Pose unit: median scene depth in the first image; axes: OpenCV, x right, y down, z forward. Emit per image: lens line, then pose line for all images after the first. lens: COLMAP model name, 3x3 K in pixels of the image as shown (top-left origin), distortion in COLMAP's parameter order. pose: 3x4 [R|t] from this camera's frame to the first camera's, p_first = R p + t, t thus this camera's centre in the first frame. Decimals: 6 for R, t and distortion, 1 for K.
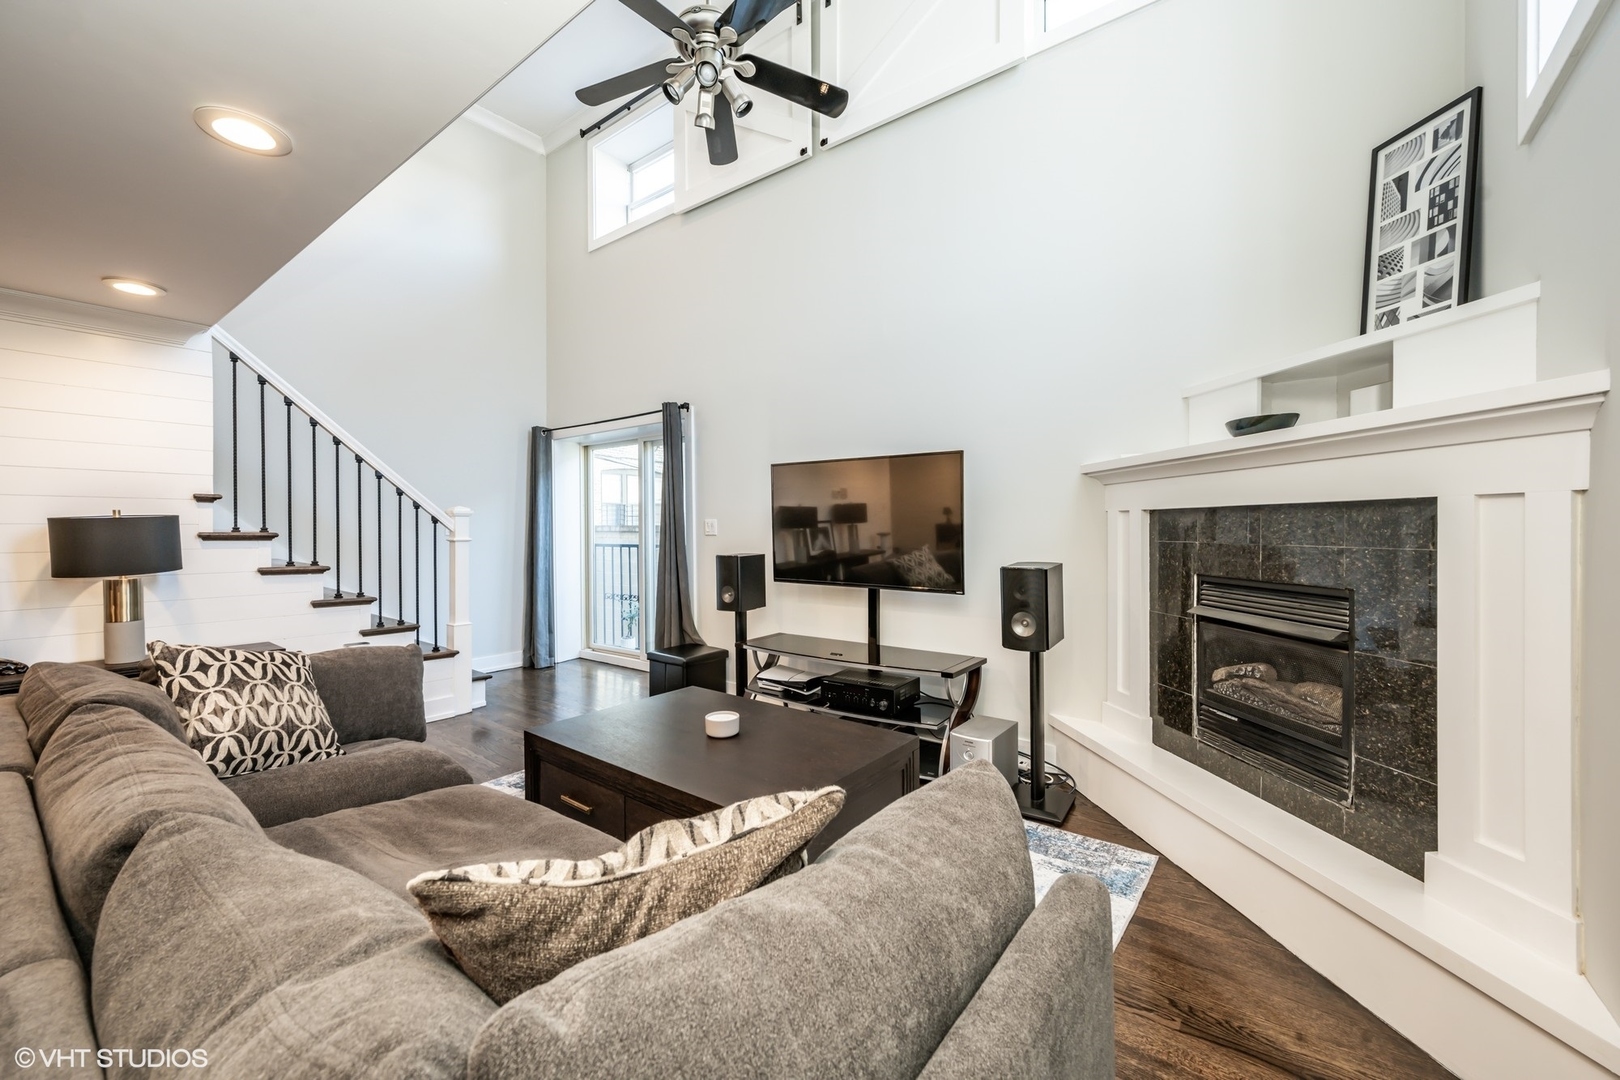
lens RADIAL K [[654.4, 0, 810.3], [0, 654.4, 520.5], [0, 0, 1]] dist [-0.000454, 0.000619]
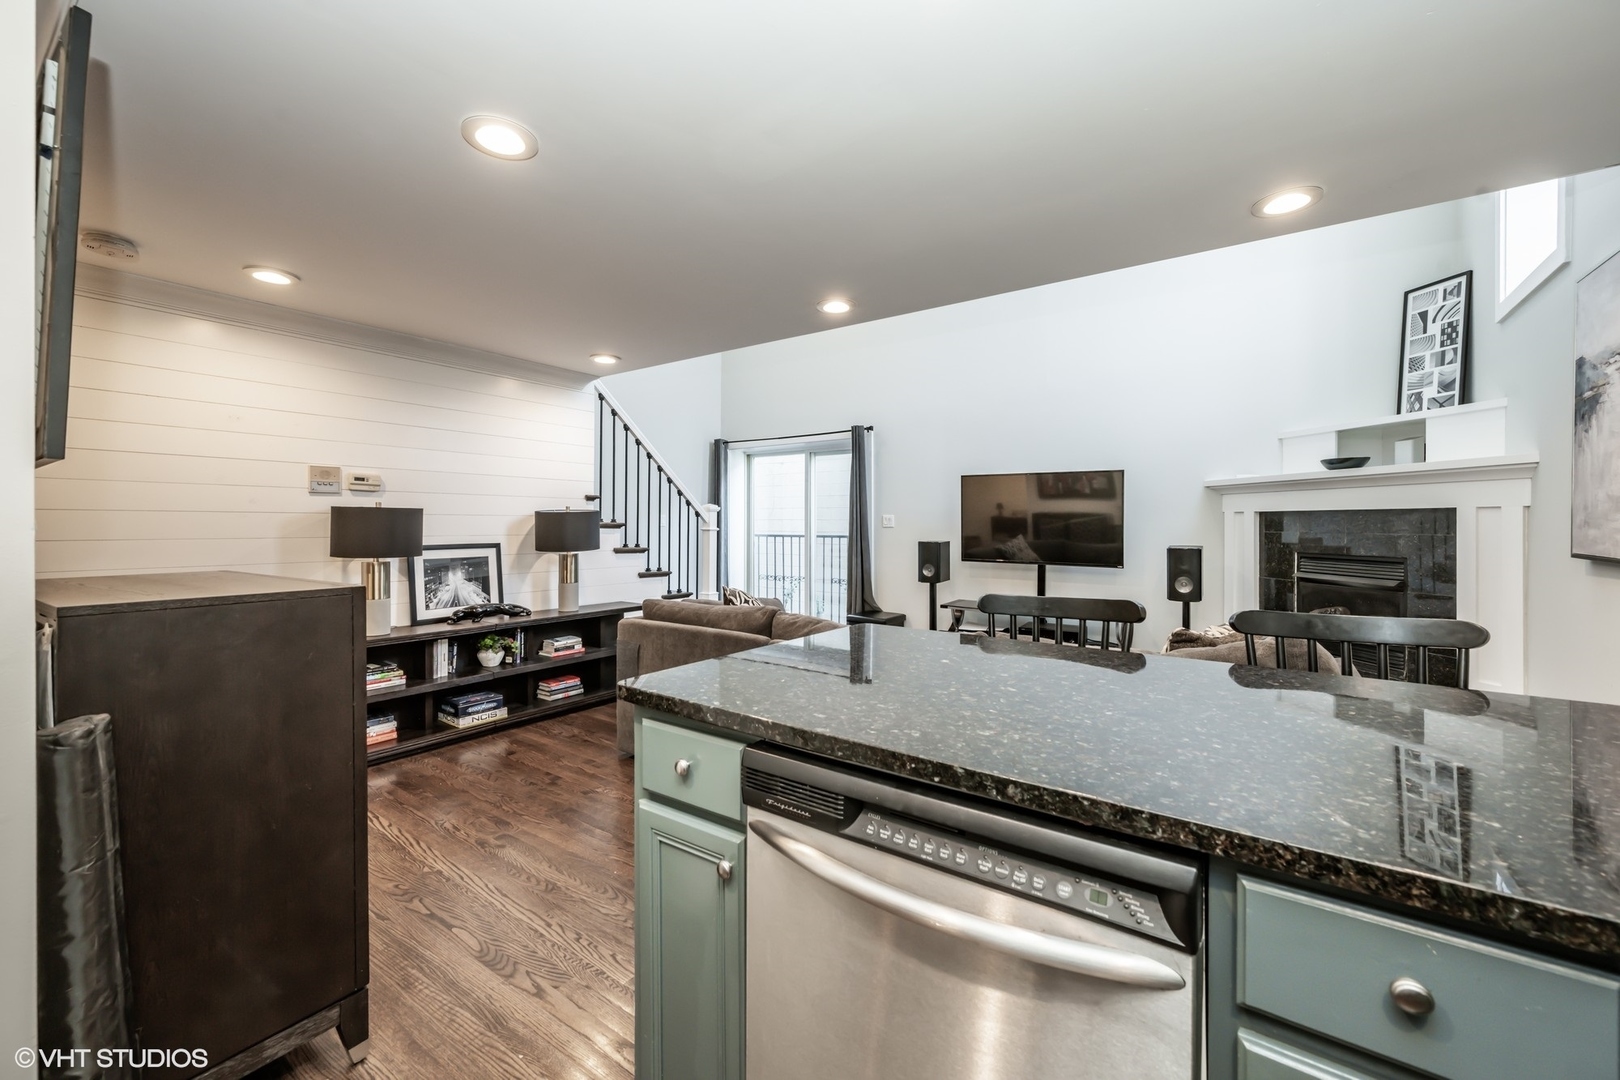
lens RADIAL K [[672.5, 0, 814.4], [0, 672.5, 499.9], [0, 0, 1]] dist [0.026135, -0.000008]
pose [[0.999216, 0.008197, 0.038725, -0.697752], [-0.007299, 0.999703, -0.023271, 0.000865], [-0.038904, 0.022970, 0.998979, -0.664981]]
